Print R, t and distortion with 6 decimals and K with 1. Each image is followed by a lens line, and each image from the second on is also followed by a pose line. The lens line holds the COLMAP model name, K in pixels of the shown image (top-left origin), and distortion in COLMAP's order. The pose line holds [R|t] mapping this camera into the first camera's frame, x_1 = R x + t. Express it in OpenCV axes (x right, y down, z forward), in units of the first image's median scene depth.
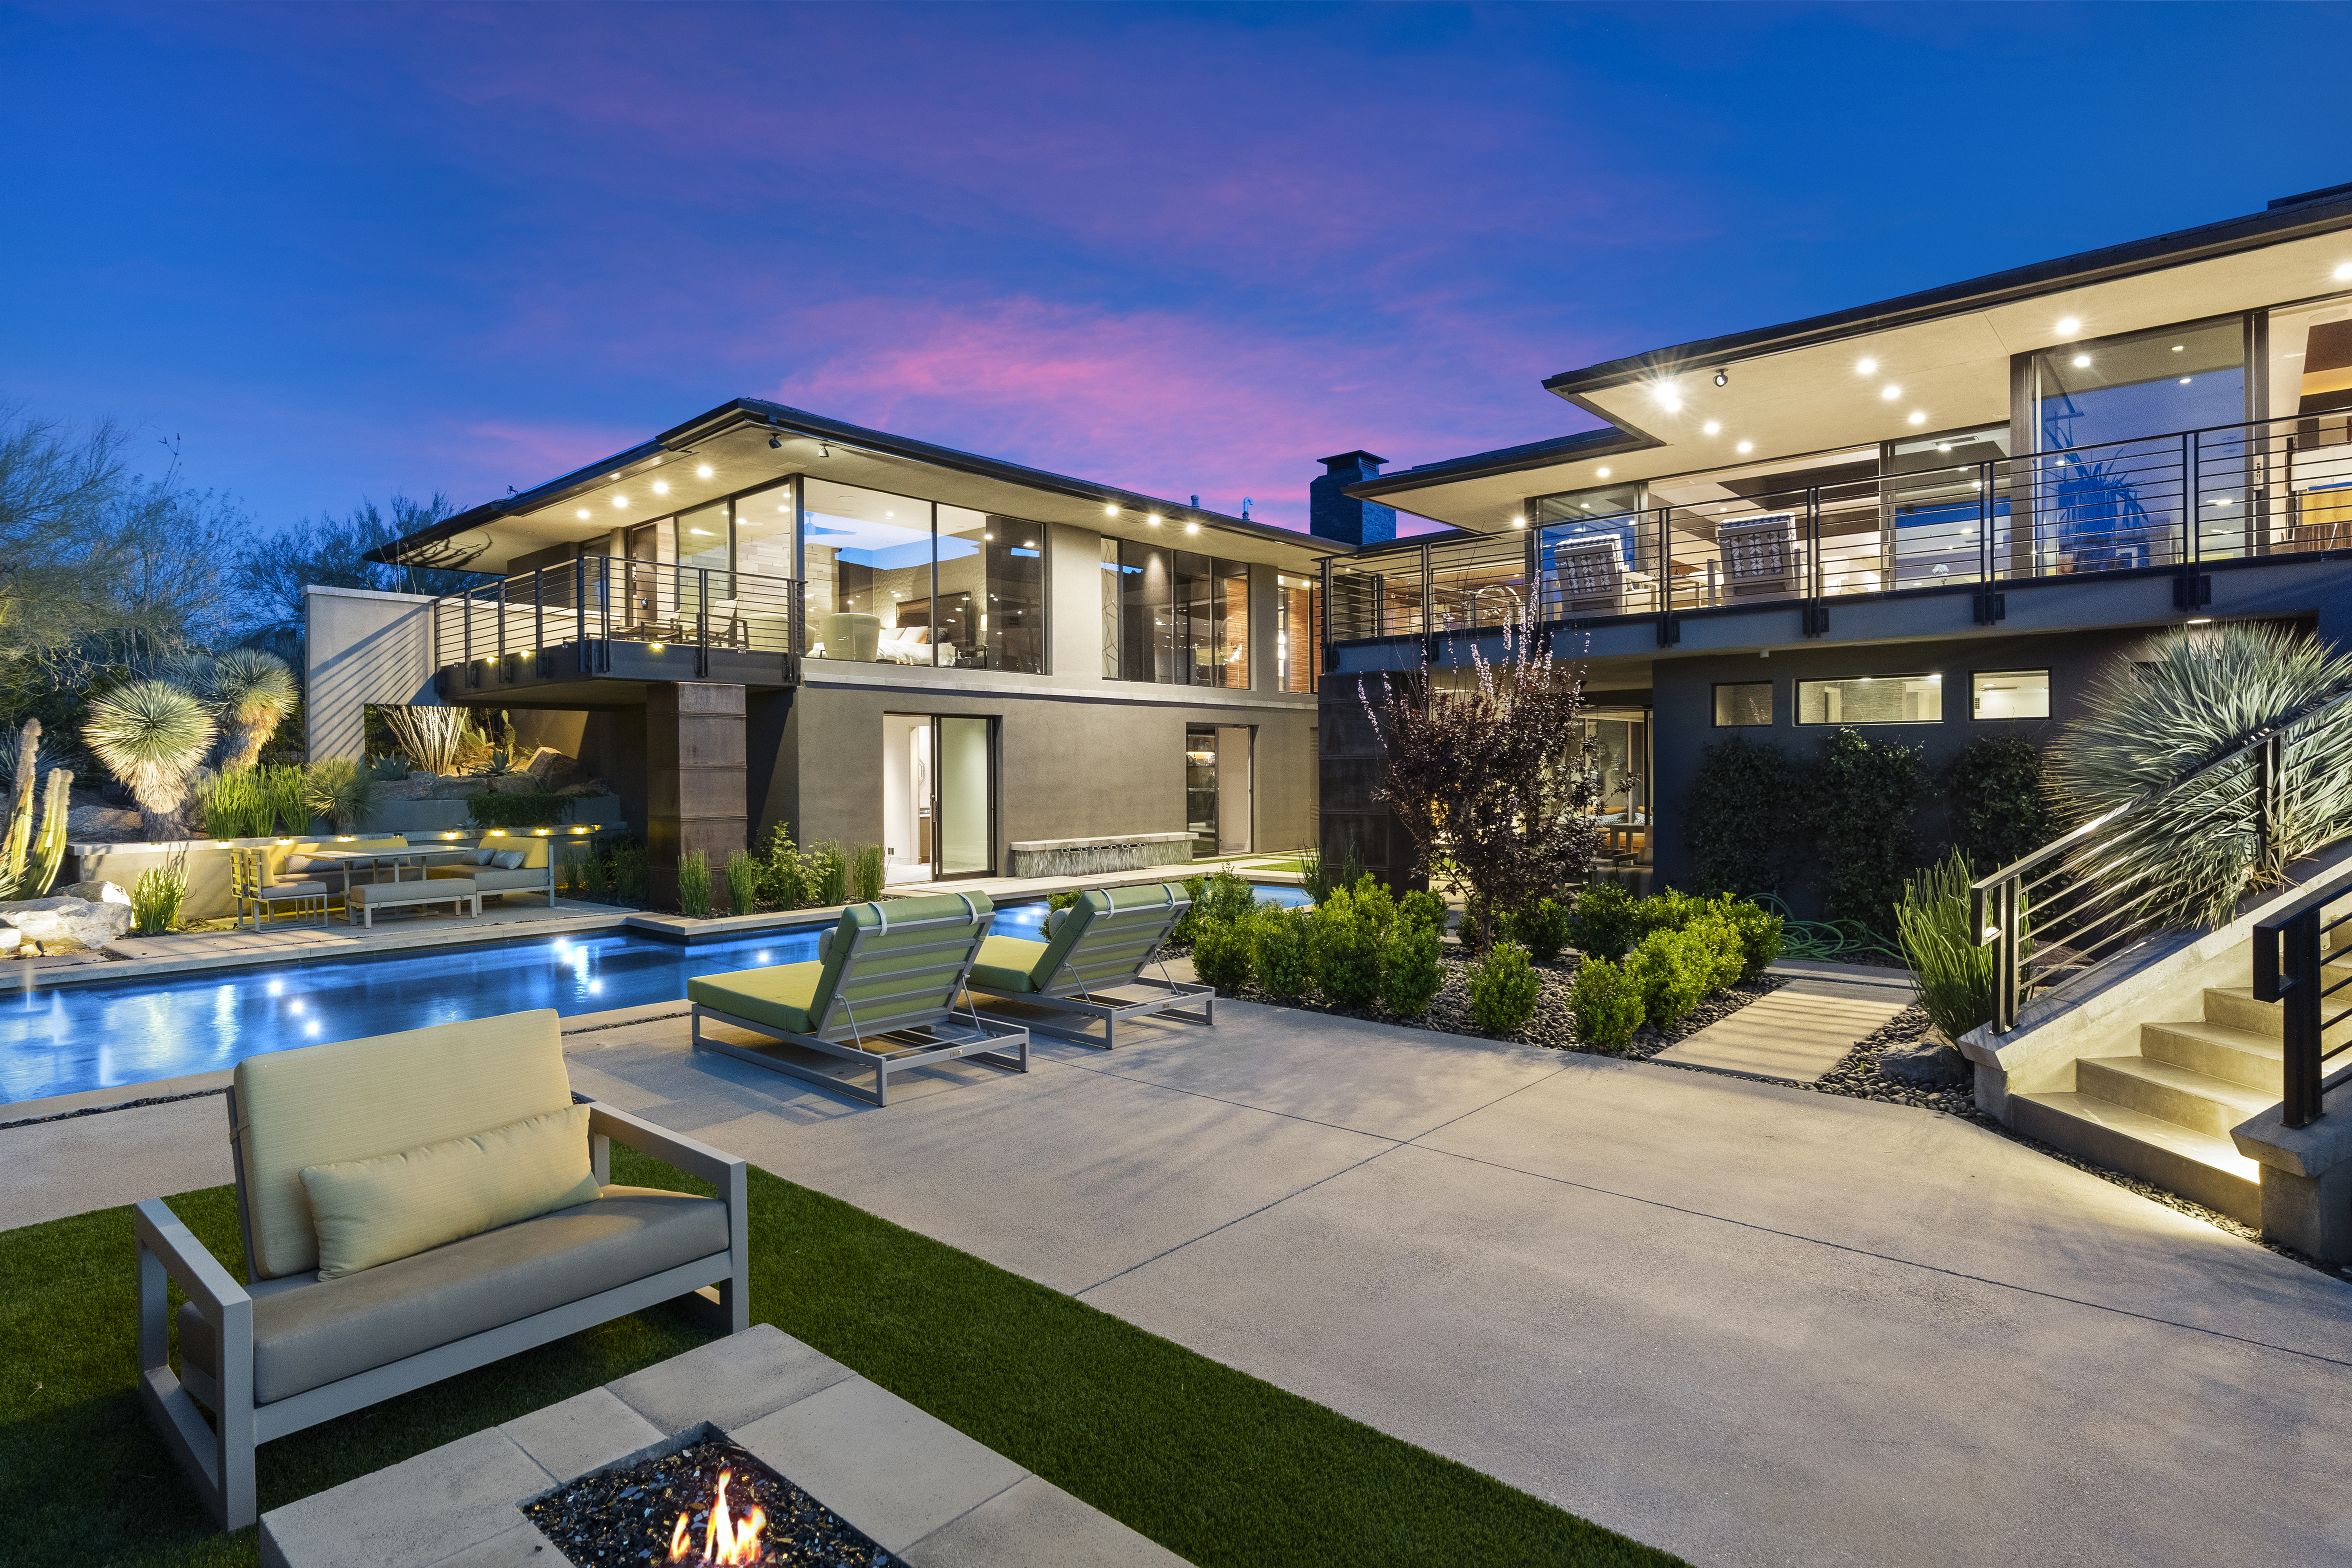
lens RADIAL K [[1216.4, 0, 1176.4], [0, 1216.4, 776.6], [0, 0, 1]] dist [-0.003327, 0.001501]
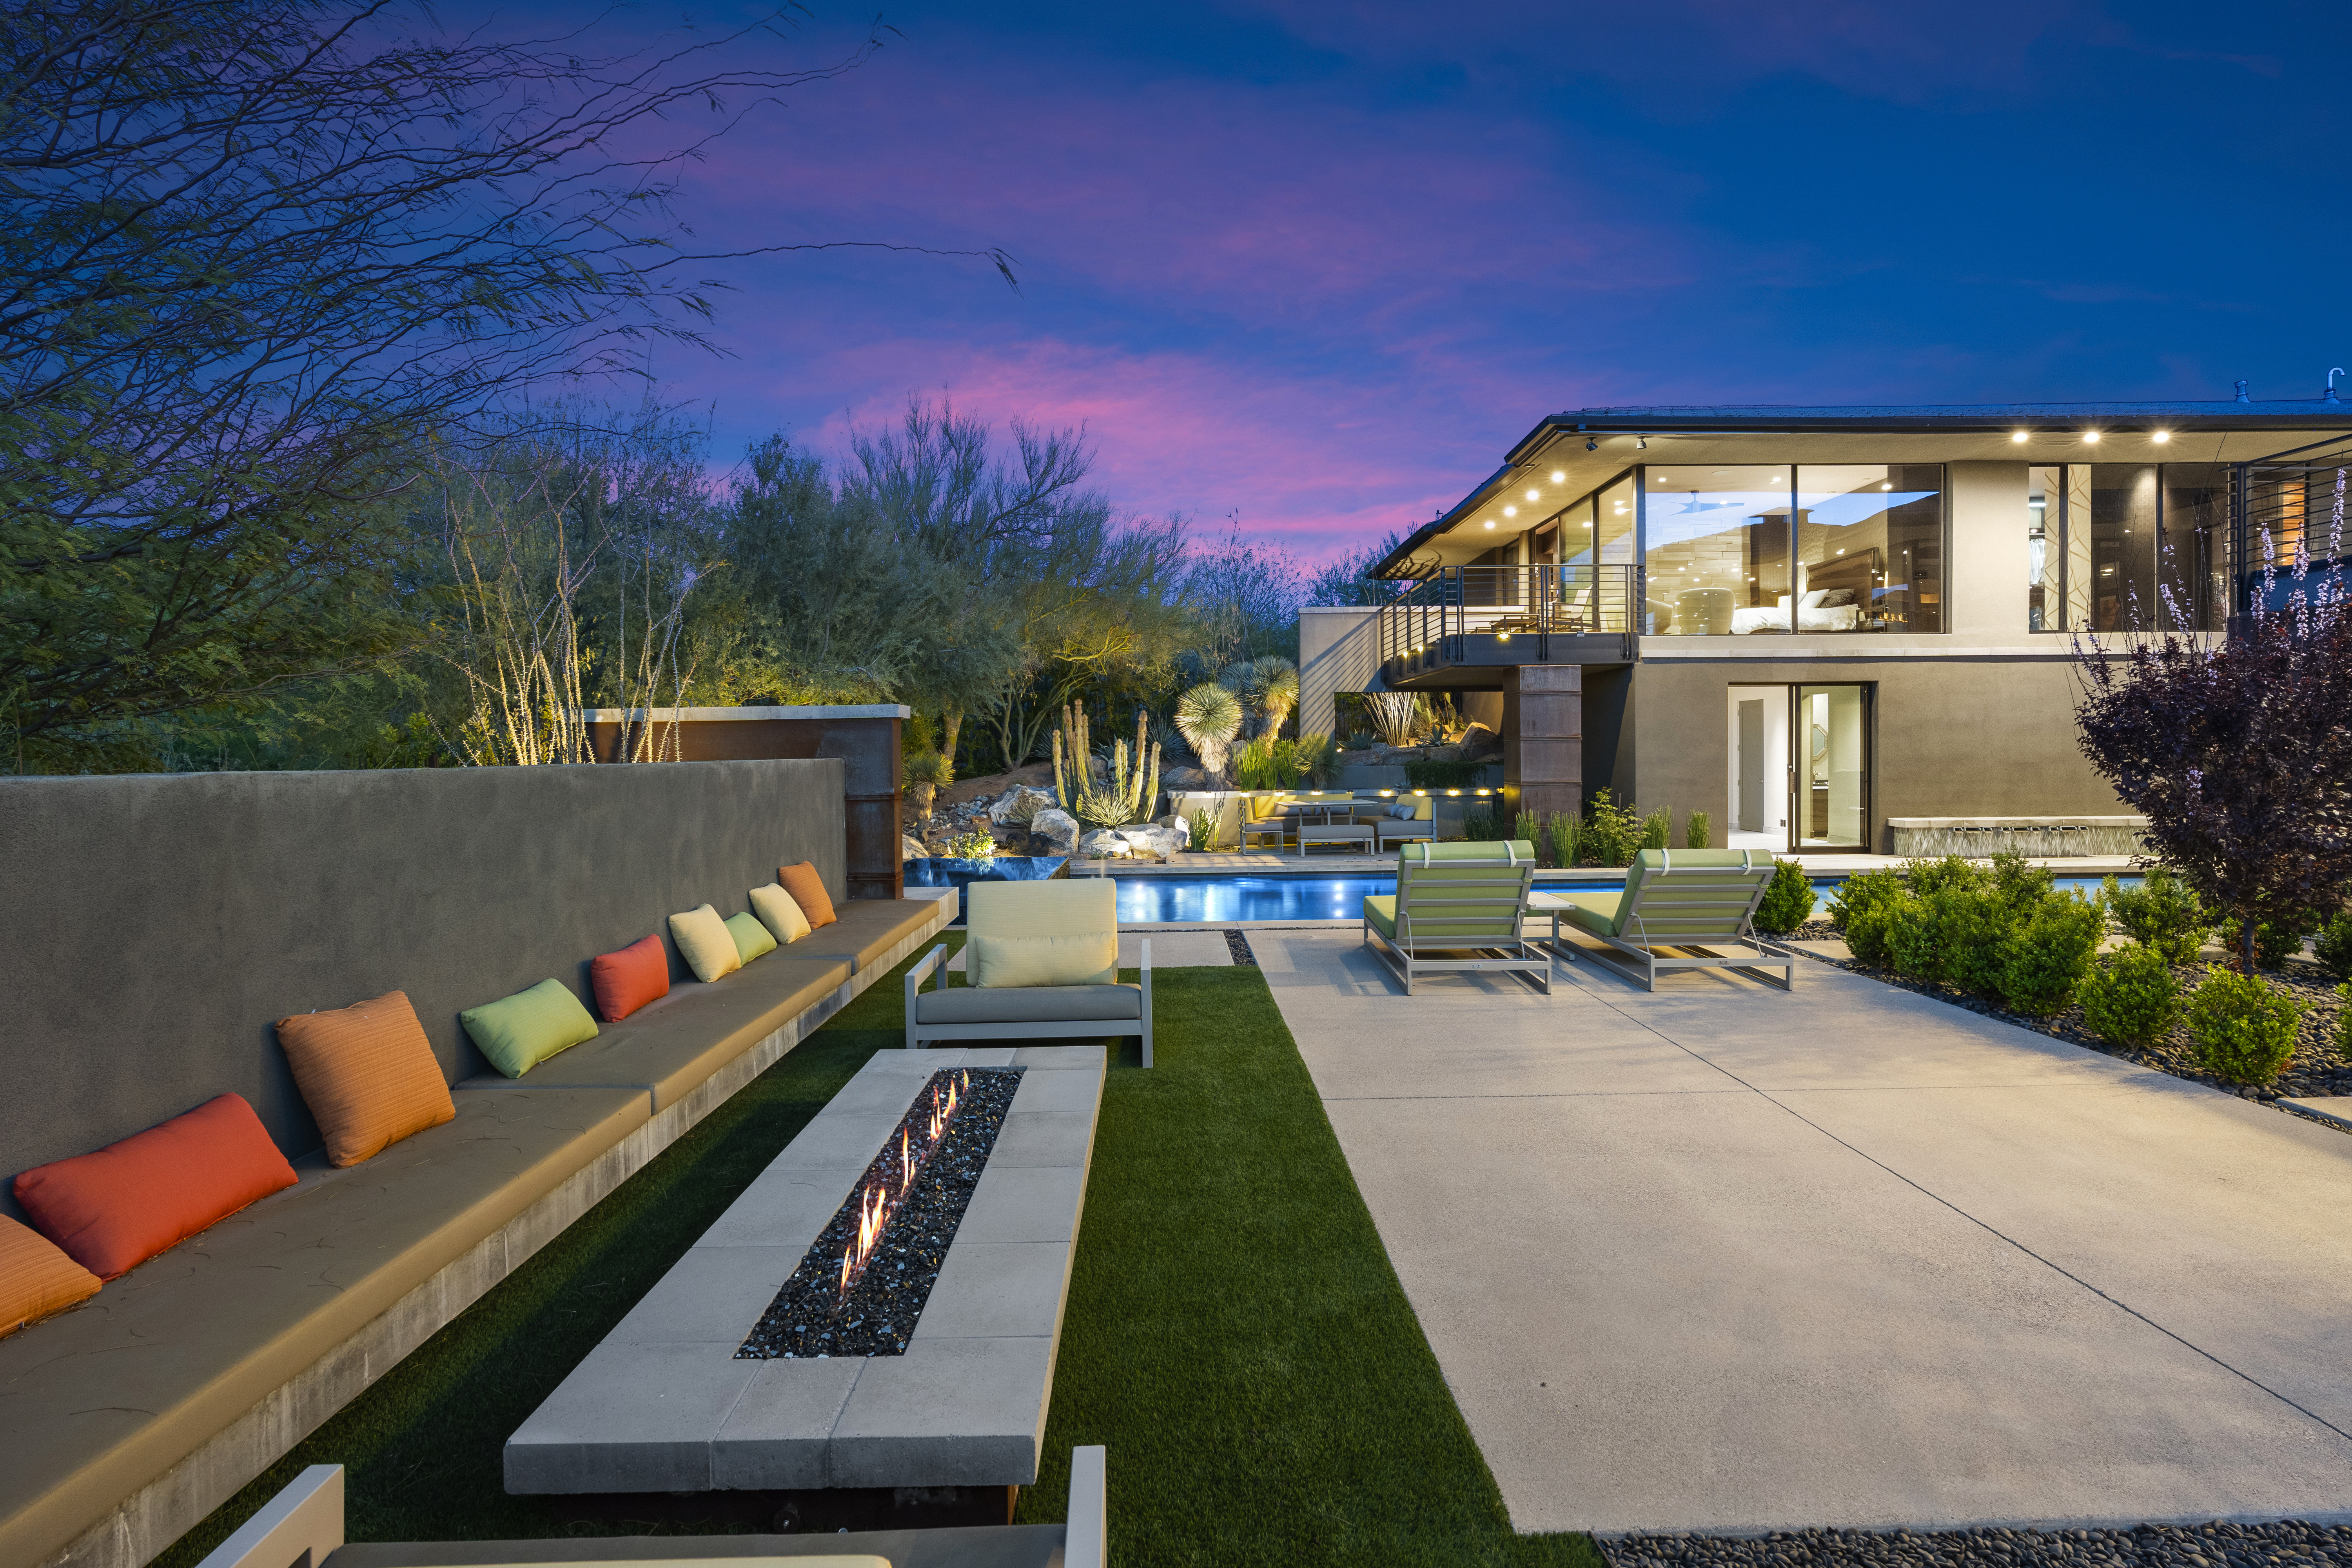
lens RADIAL K [[1216.4, 0, 1181.7], [0, 1216.4, 777.5], [0, 0, 1]] dist [-0.003327, 0.001501]
pose [[0.674722, 0.017865, -0.737856, 0.217490], [0.000185, 0.999703, 0.024374, 0.000839], [0.738072, -0.016582, 0.674518, -0.027675]]
